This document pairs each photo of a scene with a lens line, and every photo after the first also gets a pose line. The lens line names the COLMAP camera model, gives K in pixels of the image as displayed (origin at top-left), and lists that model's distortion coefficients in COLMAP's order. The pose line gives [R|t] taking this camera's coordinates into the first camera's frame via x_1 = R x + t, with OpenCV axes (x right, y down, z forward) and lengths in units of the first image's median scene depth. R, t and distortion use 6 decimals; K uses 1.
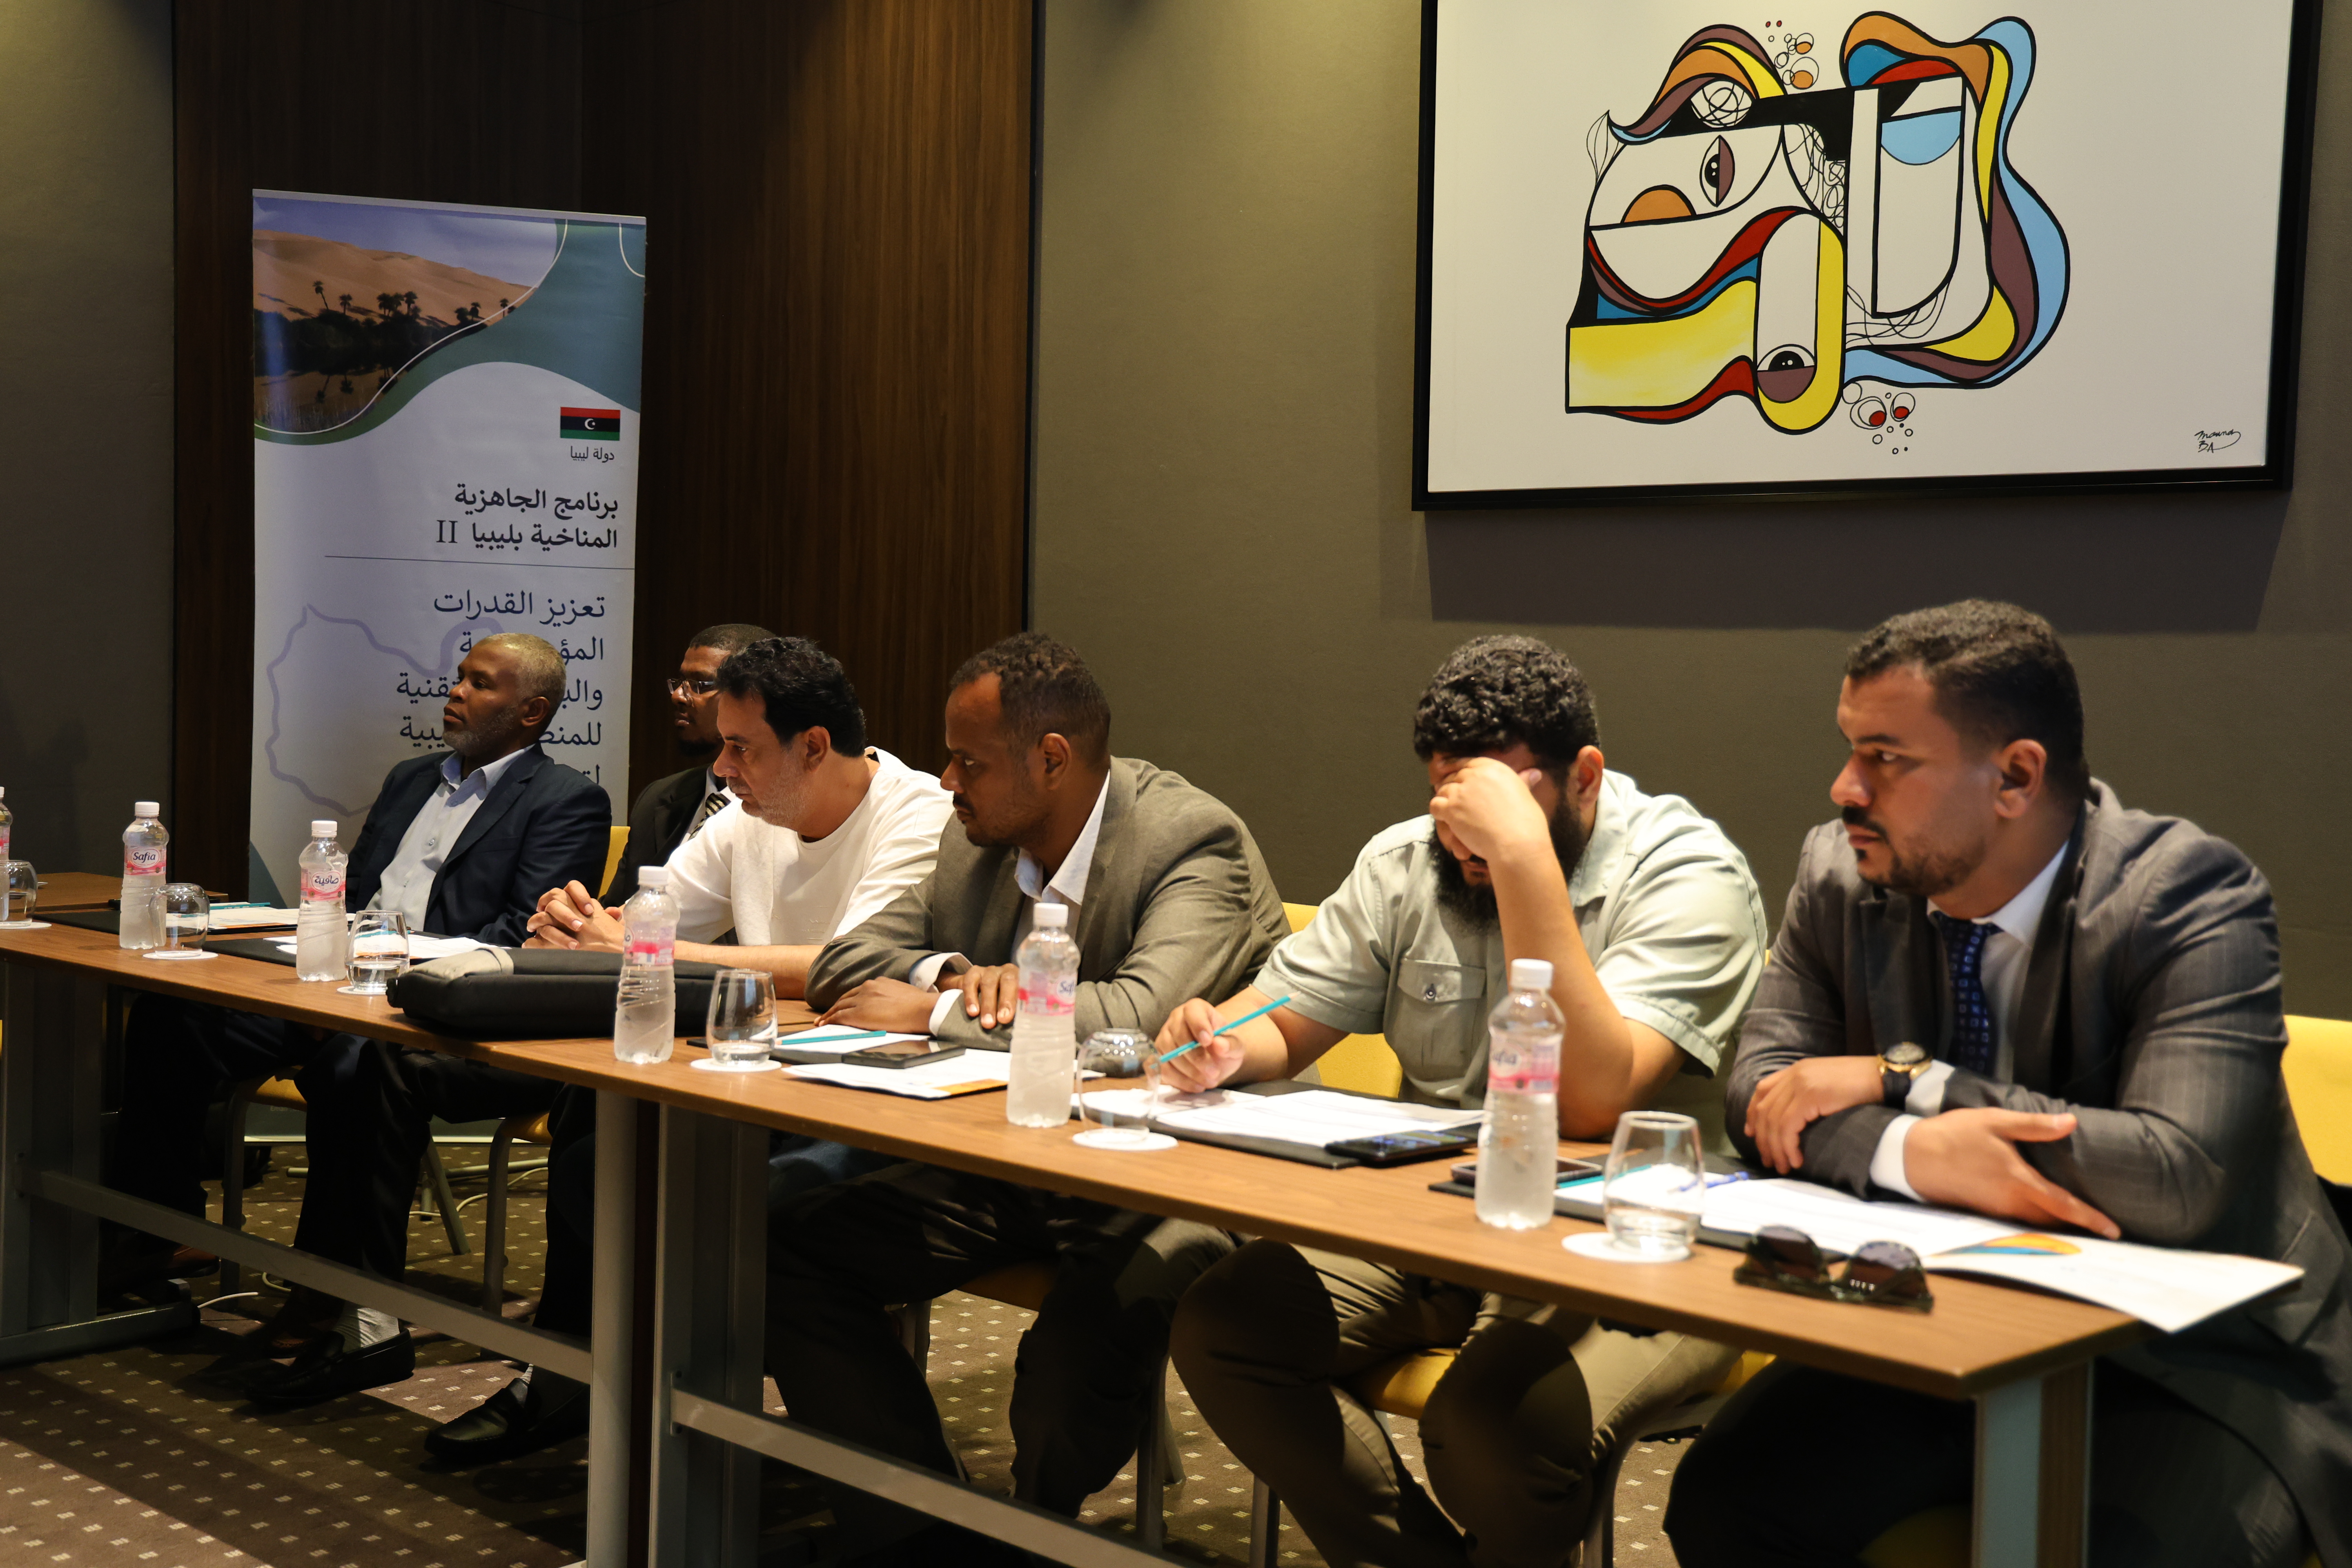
lens RADIAL K [[2815.1, 0, 1160.2], [0, 2815.1, 786.0], [0, 0, 1]] dist [0.103768, 0.000000]
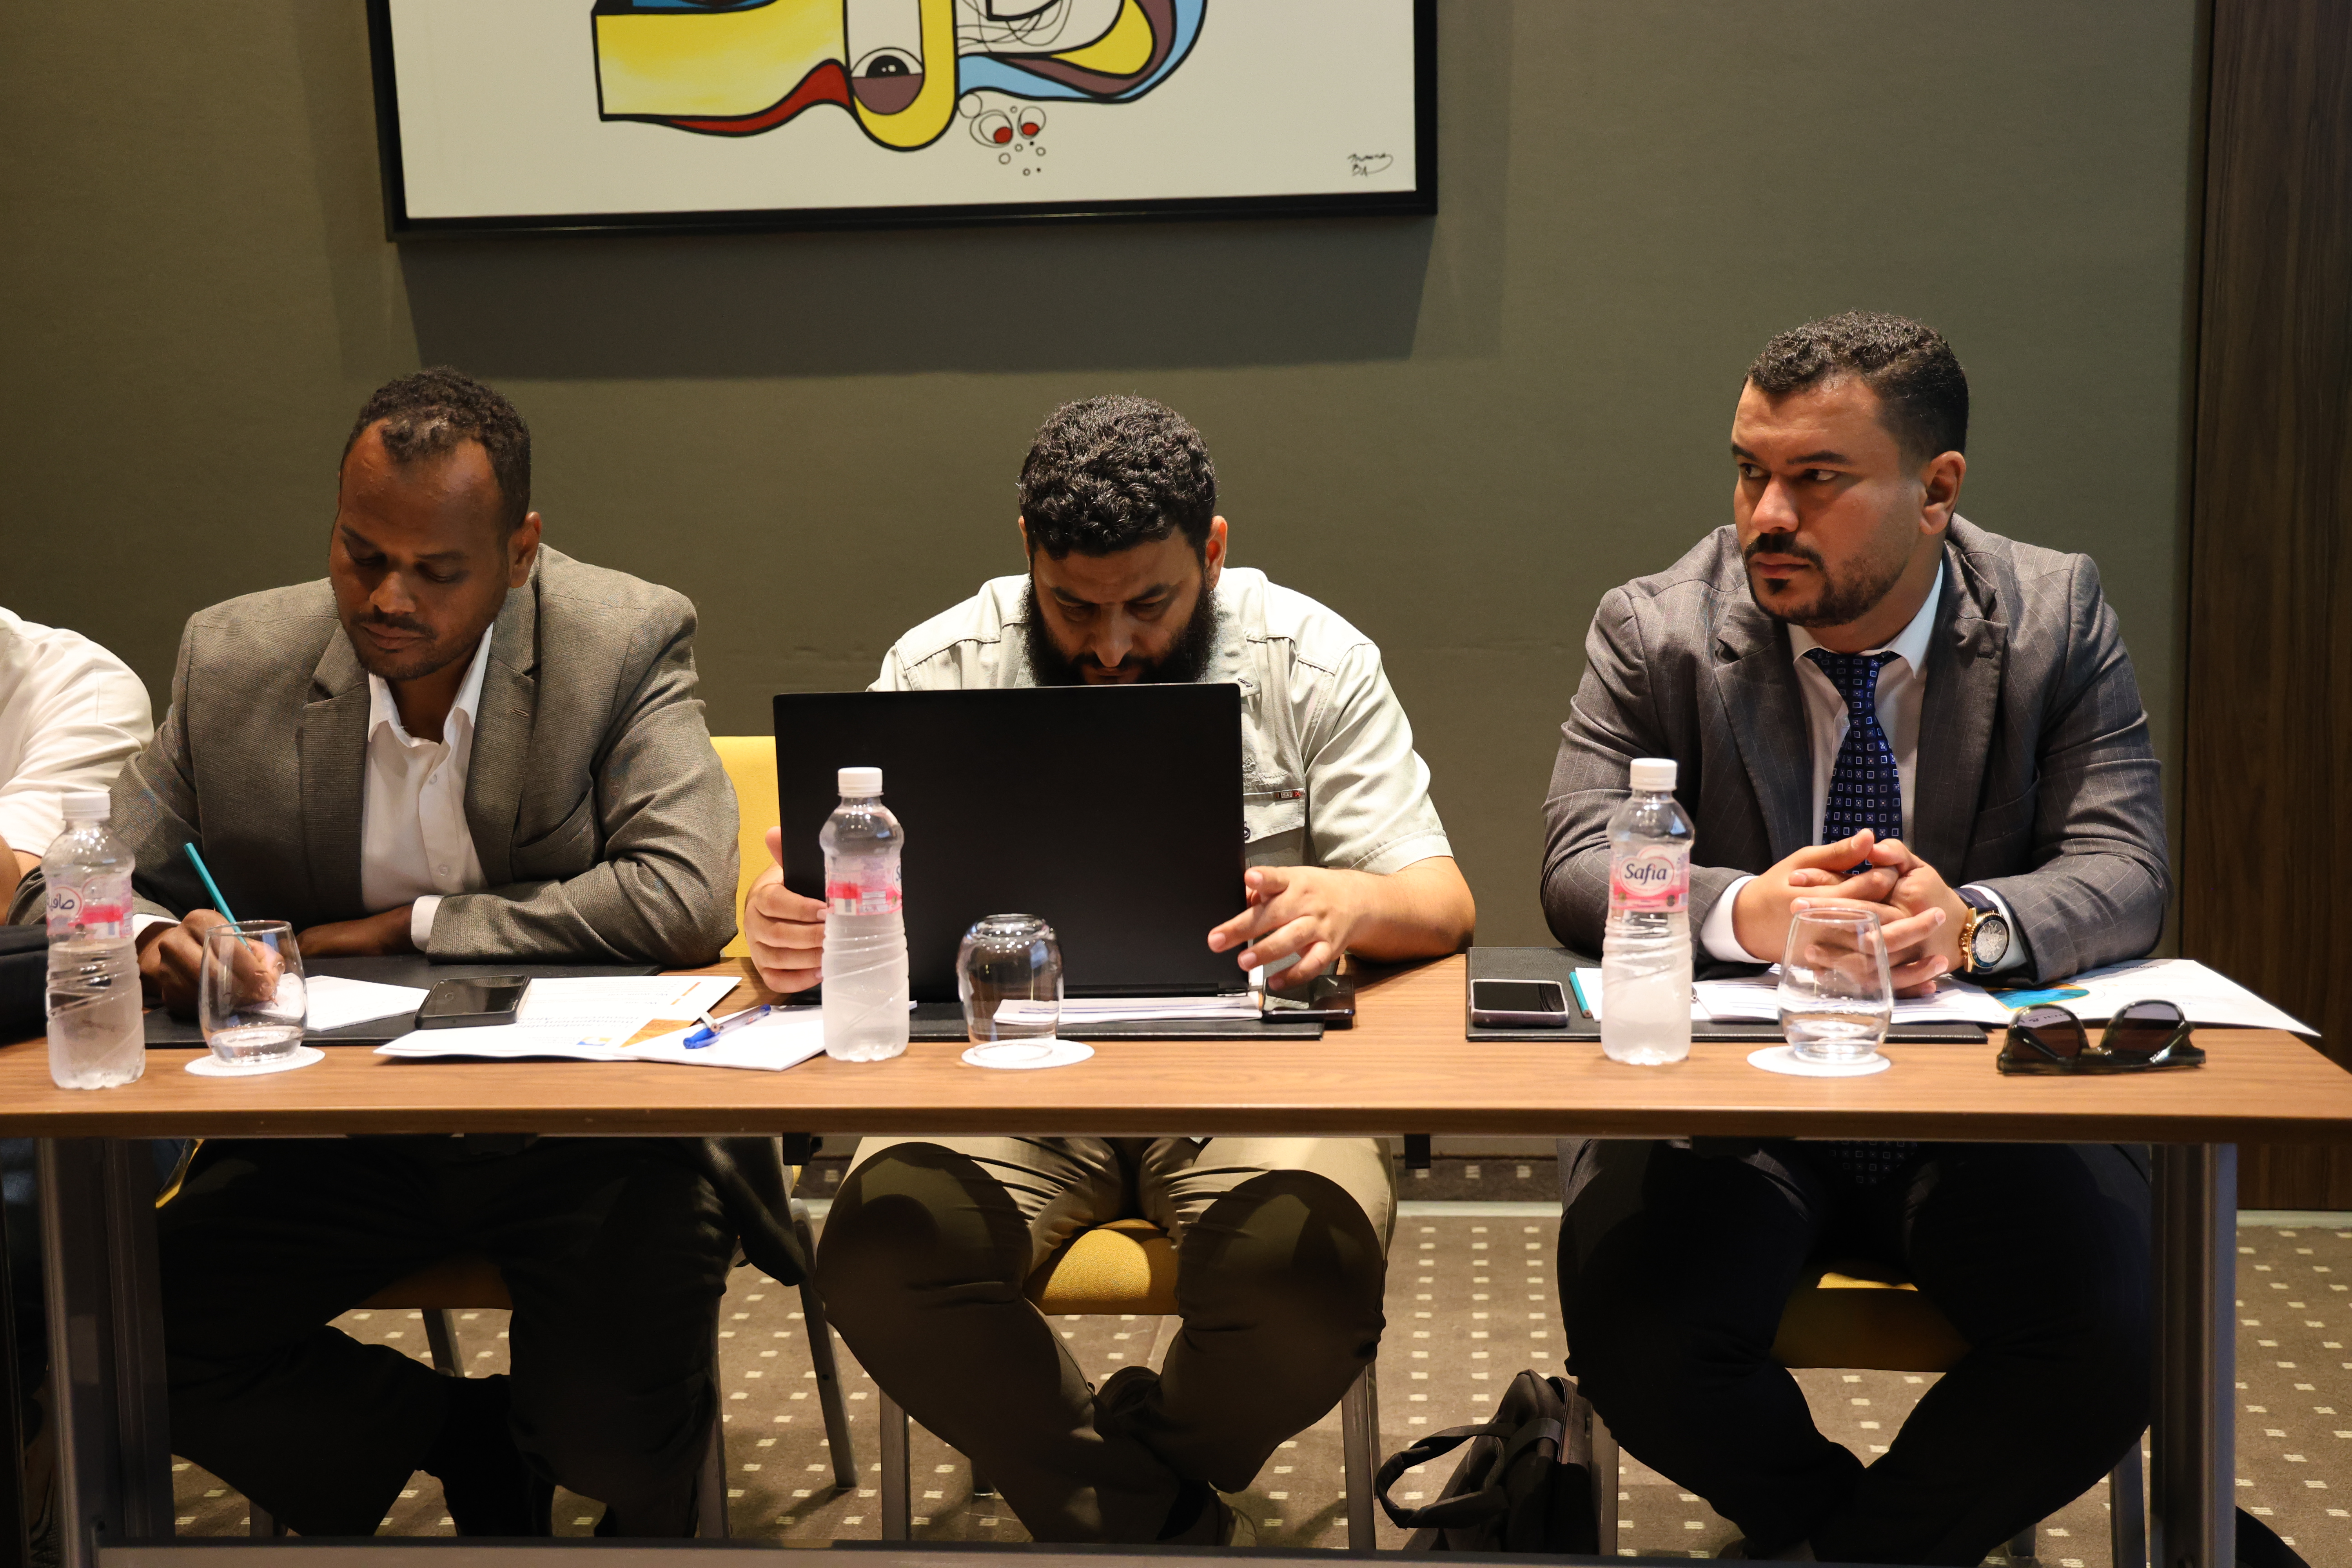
lens RADIAL K [[2760.2, 0, 1175.4], [0, 2760.2, 786.8], [0, 0, 1]] dist [0.070959, 0.000000]
pose [[0.758503, -0.127785, 0.639018, -0.298395], [0.076017, 0.991242, 0.107989, -0.014808], [-0.647221, -0.033334, 0.761574, 0.285284]]
